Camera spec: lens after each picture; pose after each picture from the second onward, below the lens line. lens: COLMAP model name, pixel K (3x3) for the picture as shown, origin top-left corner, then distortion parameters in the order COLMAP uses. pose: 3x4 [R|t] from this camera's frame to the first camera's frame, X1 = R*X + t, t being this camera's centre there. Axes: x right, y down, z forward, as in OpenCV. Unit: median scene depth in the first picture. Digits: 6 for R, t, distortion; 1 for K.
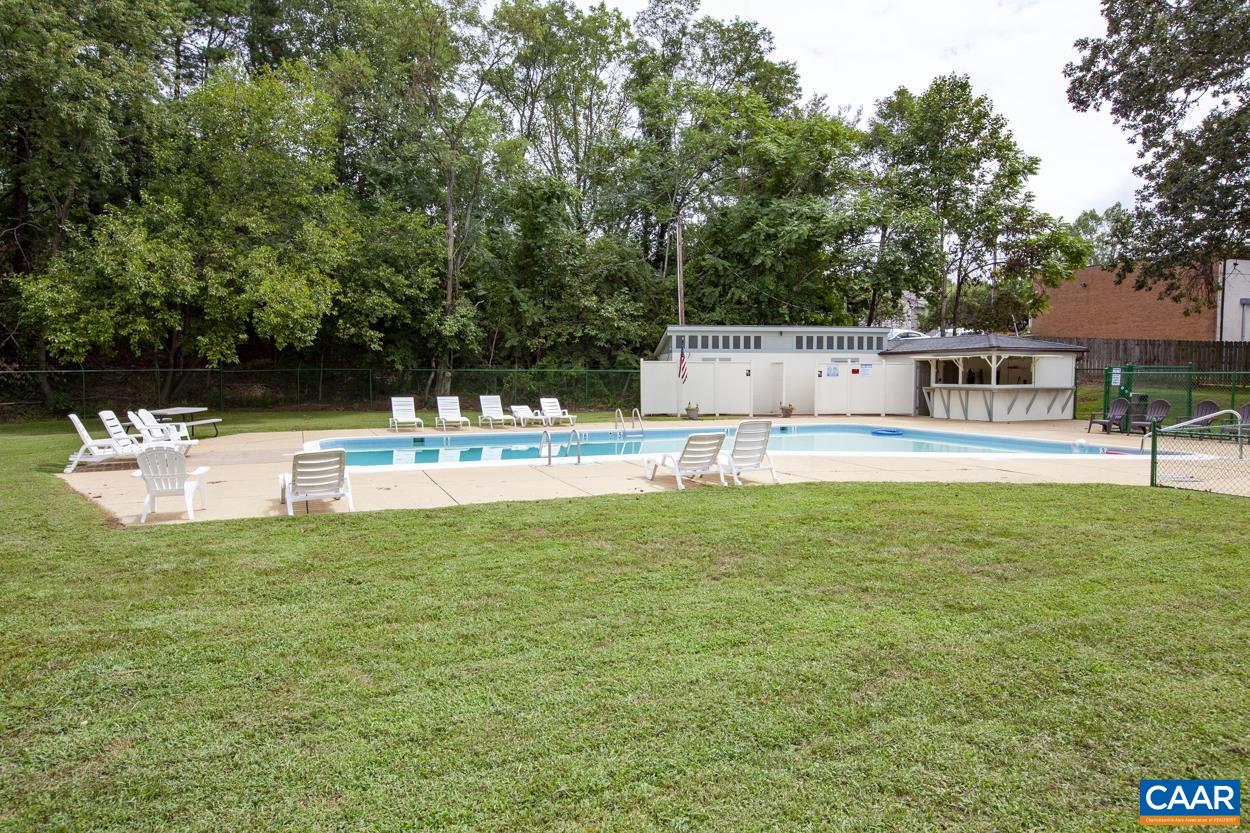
lens RADIAL K [[813.7, 0, 625.7], [0, 813.7, 415.1], [0, 0, 1]] dist [0.005768, 0.005359]
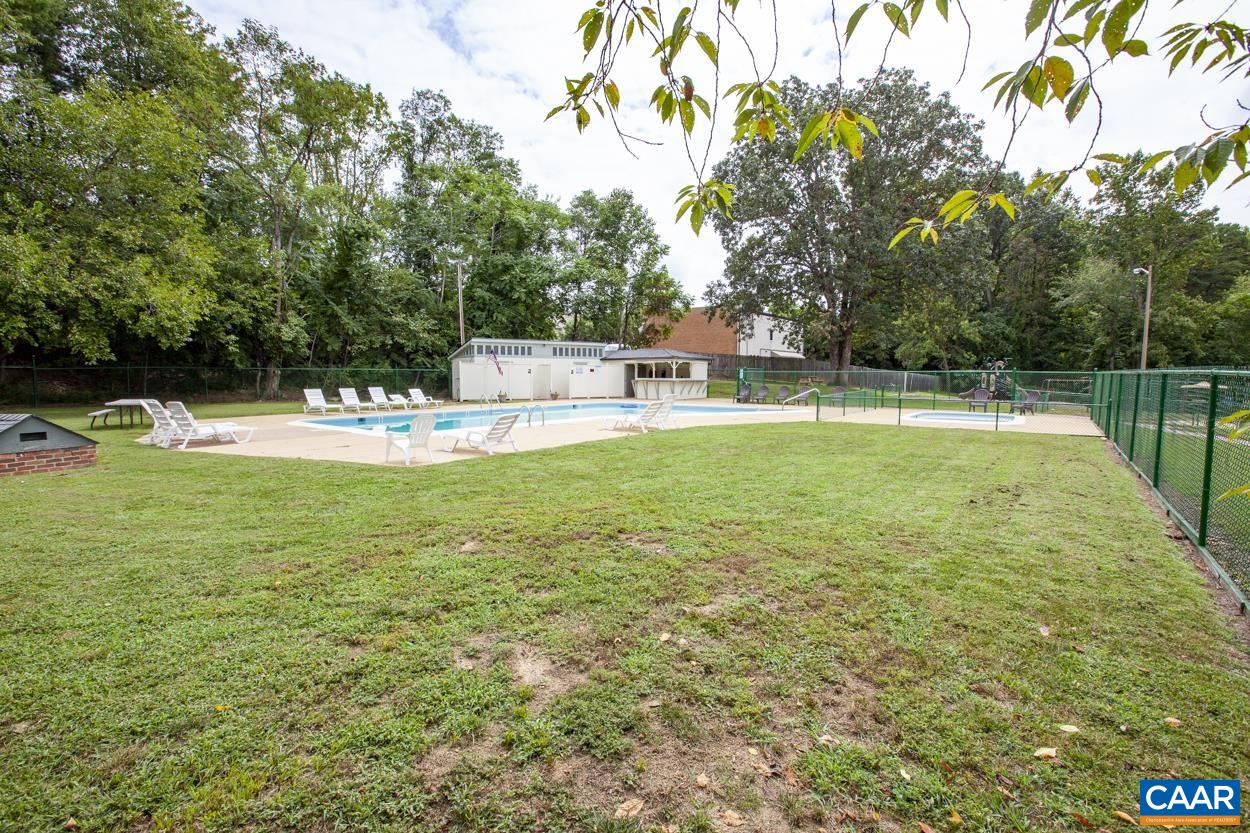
lens RADIAL K [[602.1, 0, 625.4], [0, 602.1, 419.8], [0, 0, 1]] dist [-0.004978, 0.000983]
pose [[0.859386, -0.038269, 0.509893, -0.256678], [0.025996, 0.999176, 0.031178, 0.007579], [-0.510666, -0.013538, 0.859673, -0.047751]]
